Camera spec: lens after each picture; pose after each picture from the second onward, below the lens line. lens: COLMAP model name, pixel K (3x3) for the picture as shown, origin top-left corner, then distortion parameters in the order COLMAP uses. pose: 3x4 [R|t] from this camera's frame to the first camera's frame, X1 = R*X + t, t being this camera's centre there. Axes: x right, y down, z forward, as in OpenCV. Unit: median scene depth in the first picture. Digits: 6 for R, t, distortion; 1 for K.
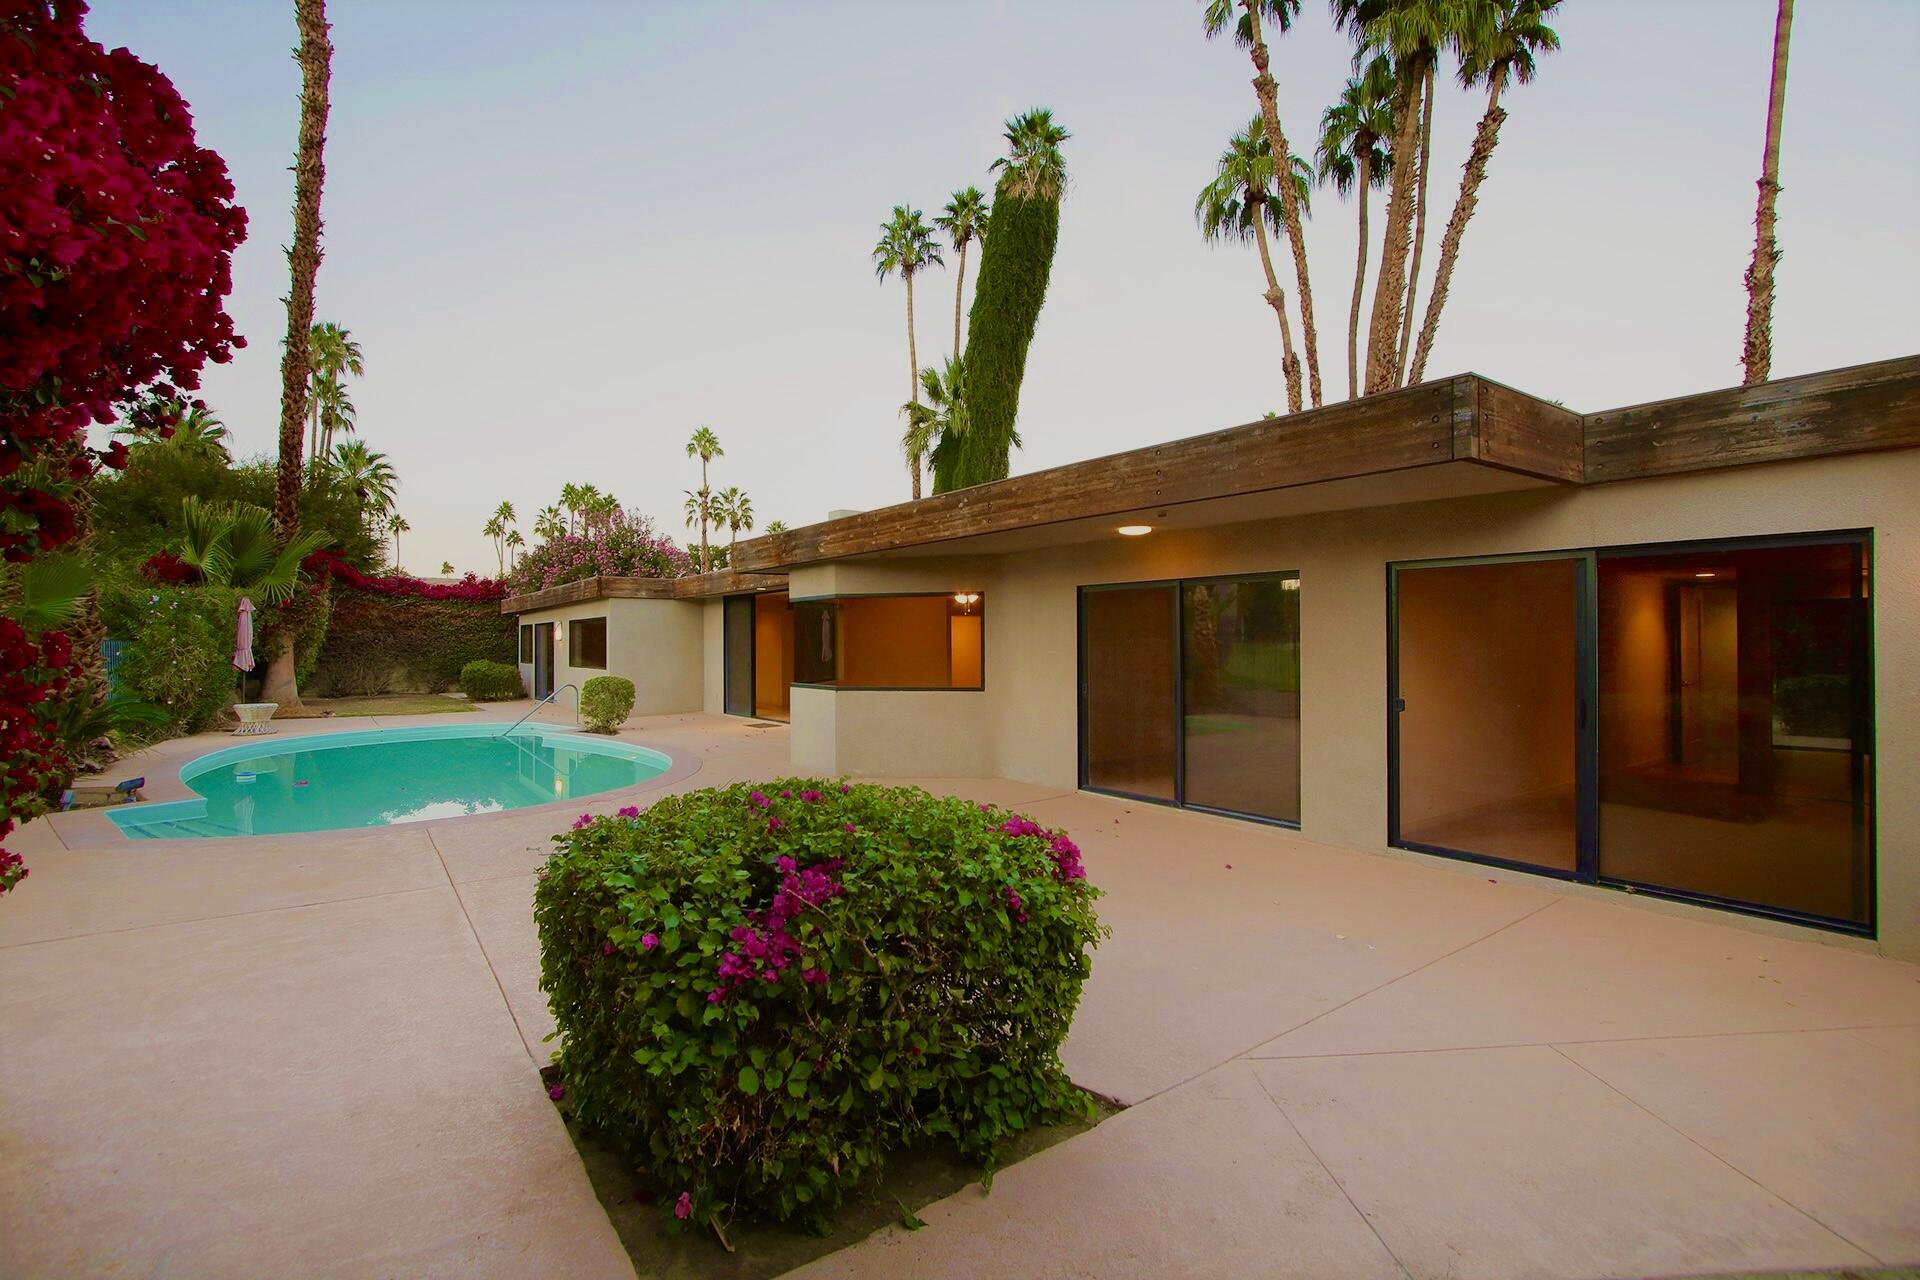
lens RADIAL K [[906.2, 0, 960.0], [0, 906.2, 640.0], [0, 0, 1]] dist [-0.025549, 0.000516]
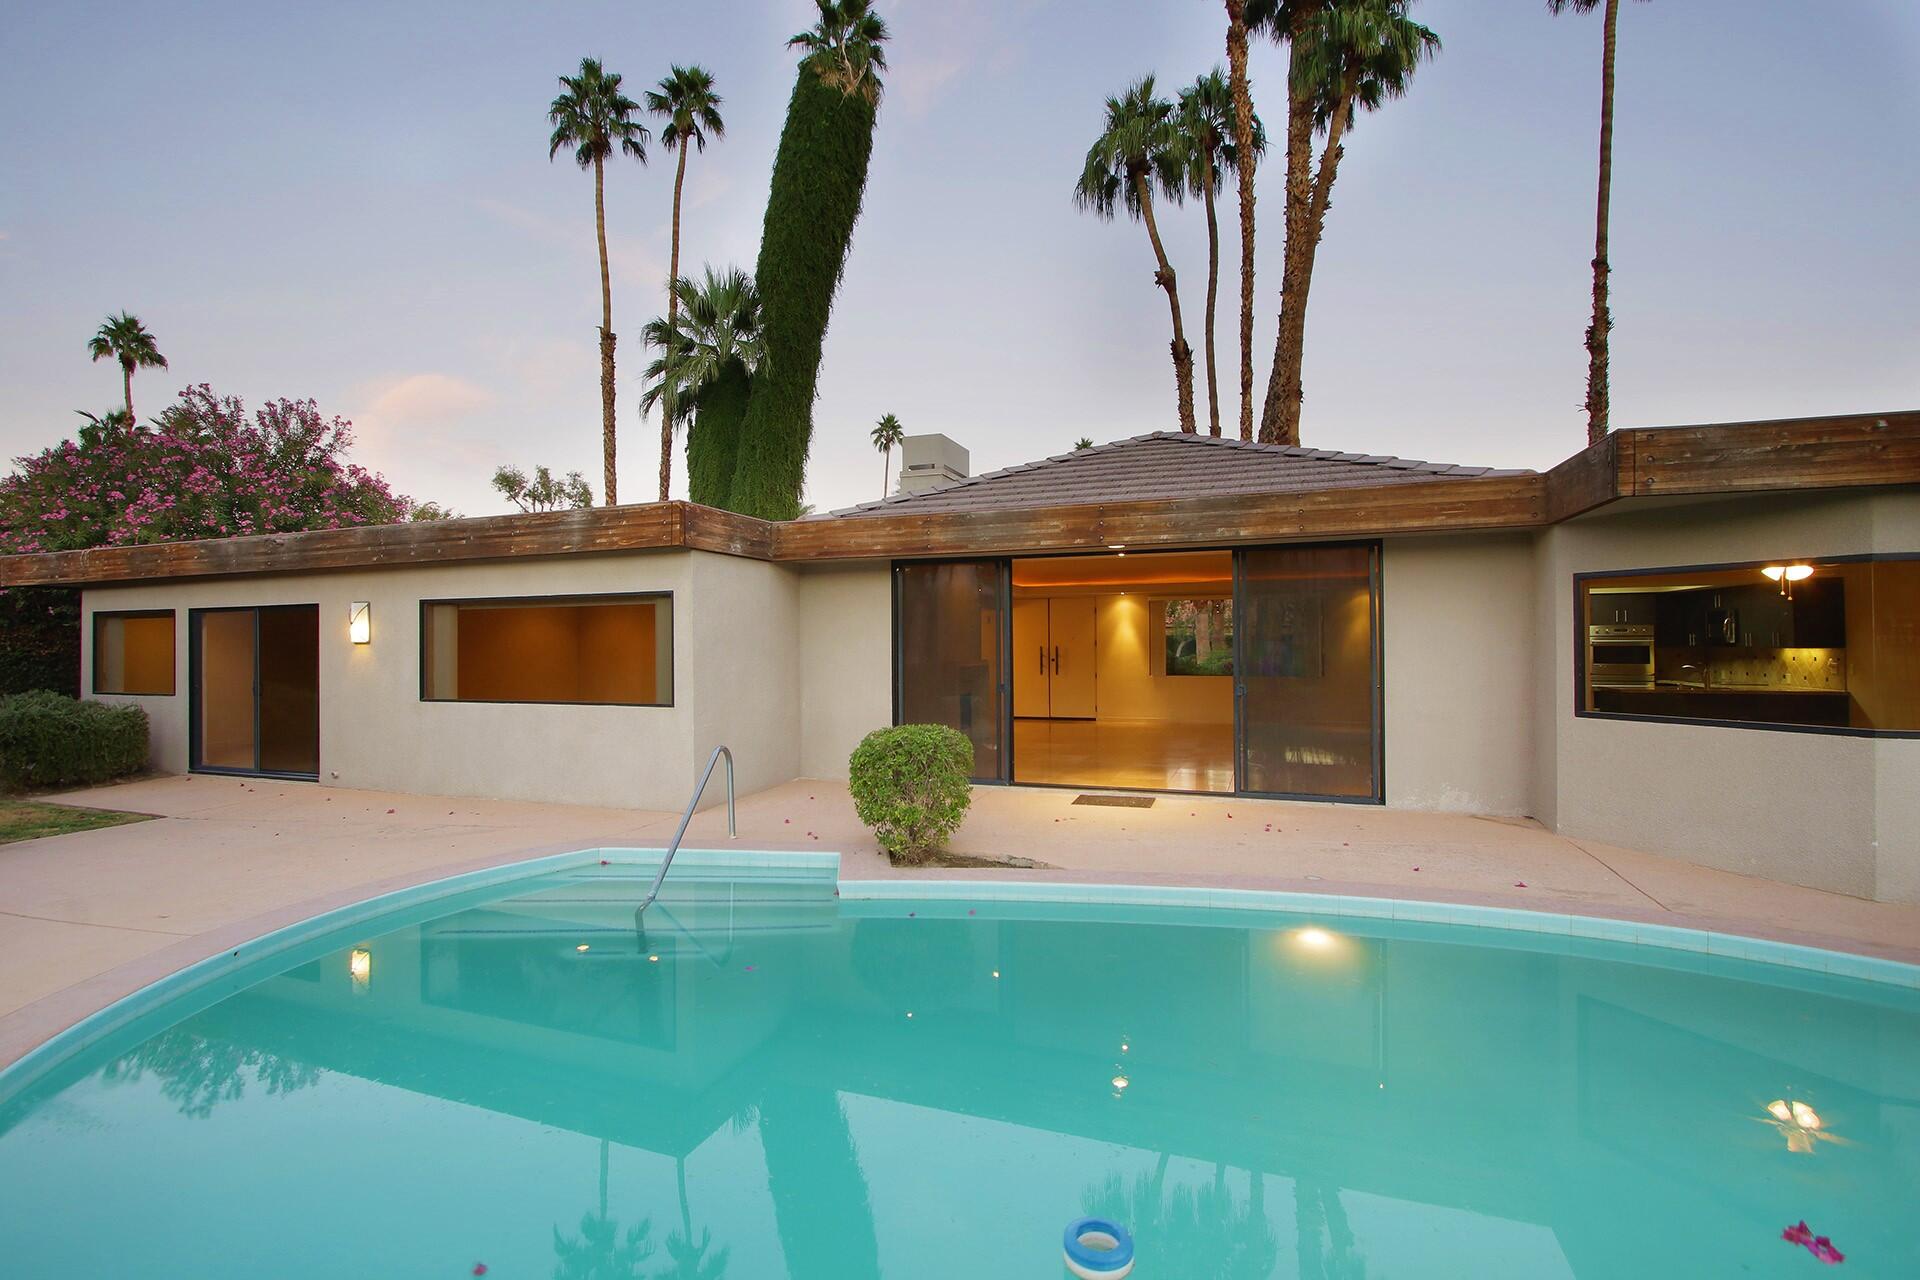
lens RADIAL K [[881.8, 0, 960.0], [0, 881.8, 640.0], [0, 0, 1]] dist [-0.017747, 0.000493]
pose [[0.824771, -0.001381, 0.565466, -0.278469], [0.003316, 0.999992, -0.002394, 0.000221], [-0.565458, 0.003850, 0.824768, 0.291998]]
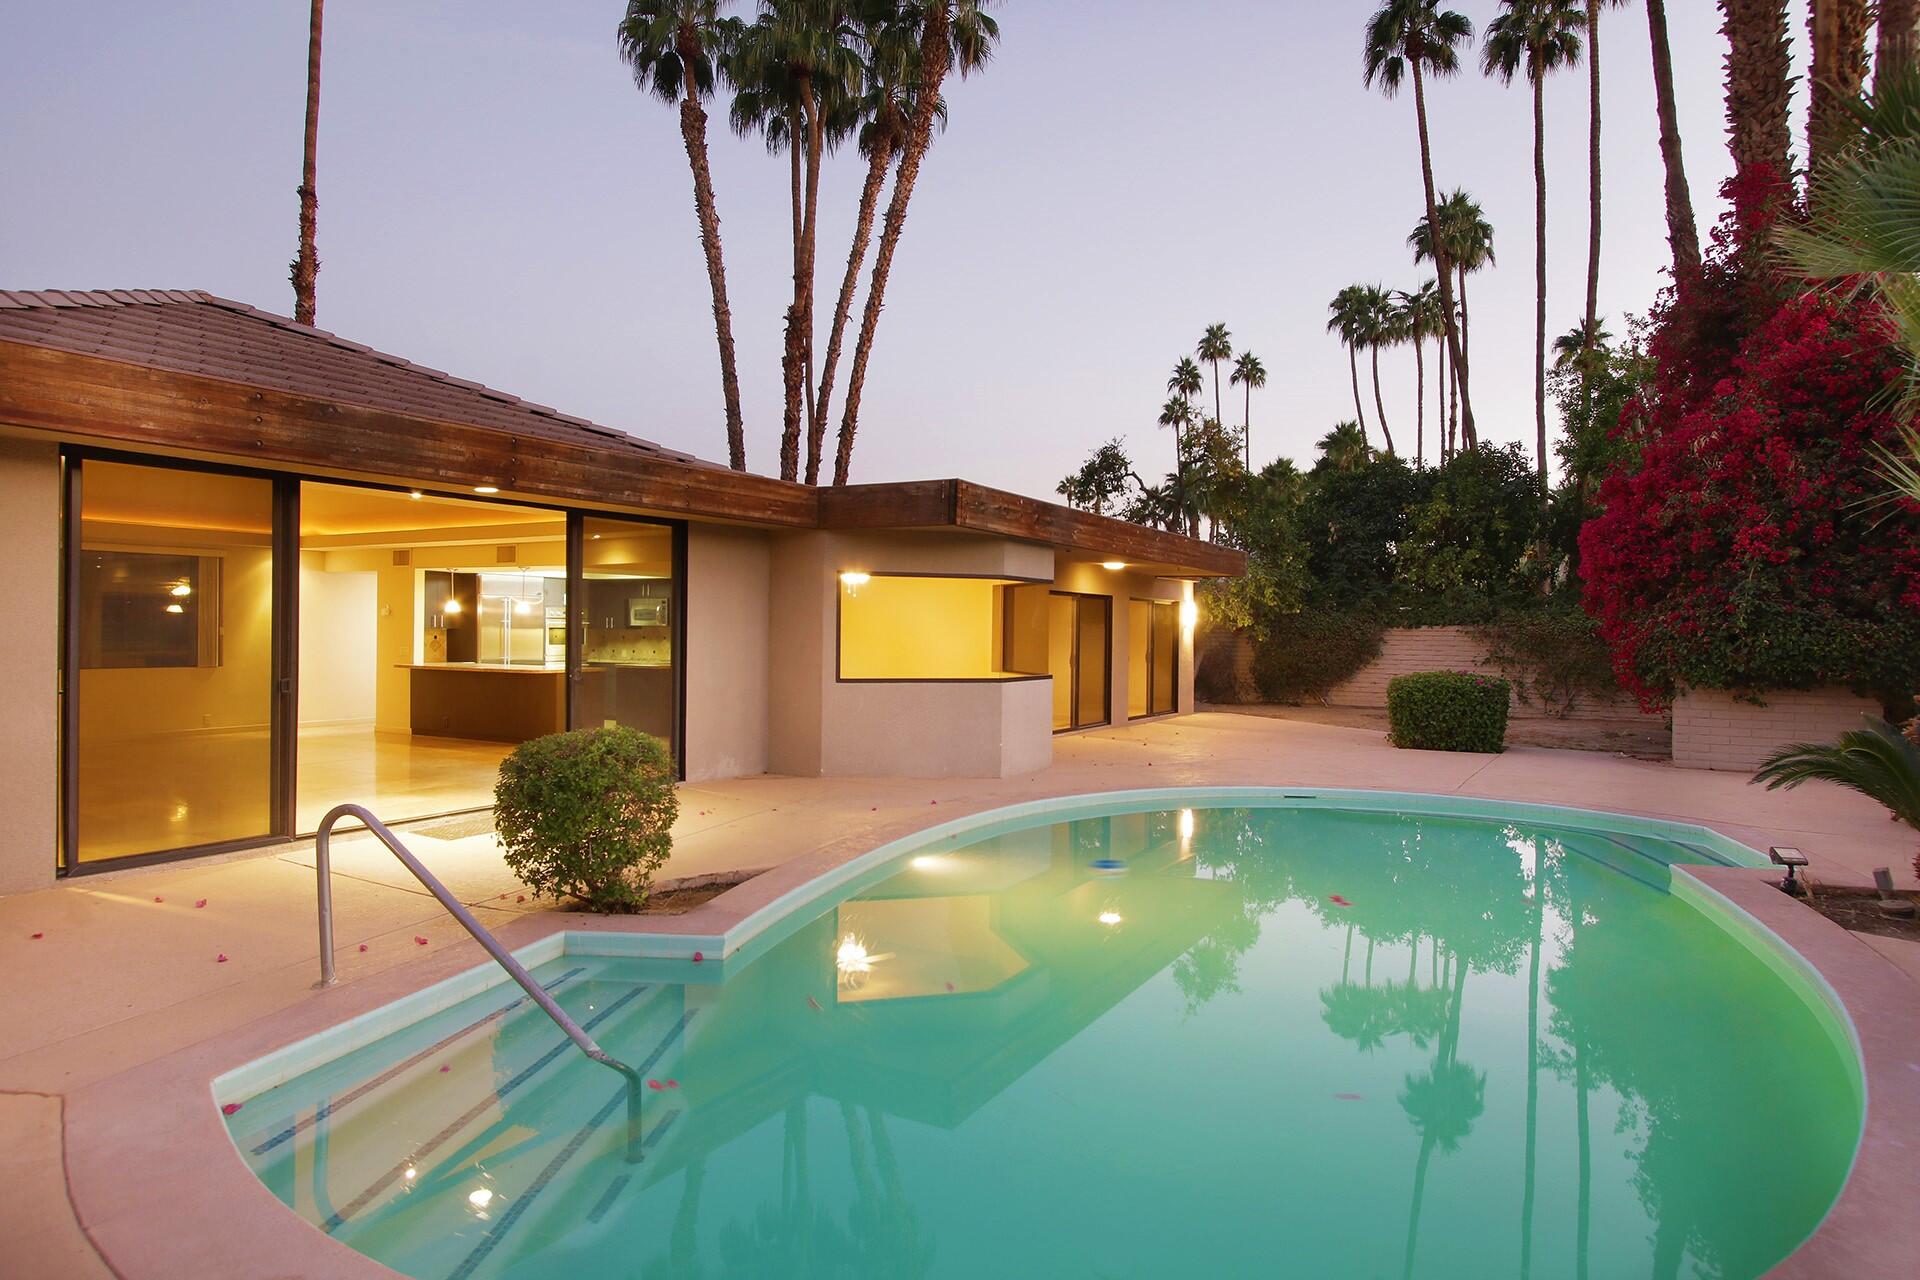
lens RADIAL K [[1104.5, 0, 926.7], [0, 1104.5, 634.4], [0, 0, 1]] dist [0.001532, 0.000438]
pose [[-0.394851, -0.007707, 0.918713, -0.352572], [-0.013304, 0.999908, 0.002670, 0.002117], [-0.918649, -0.011169, -0.394918, 0.475316]]
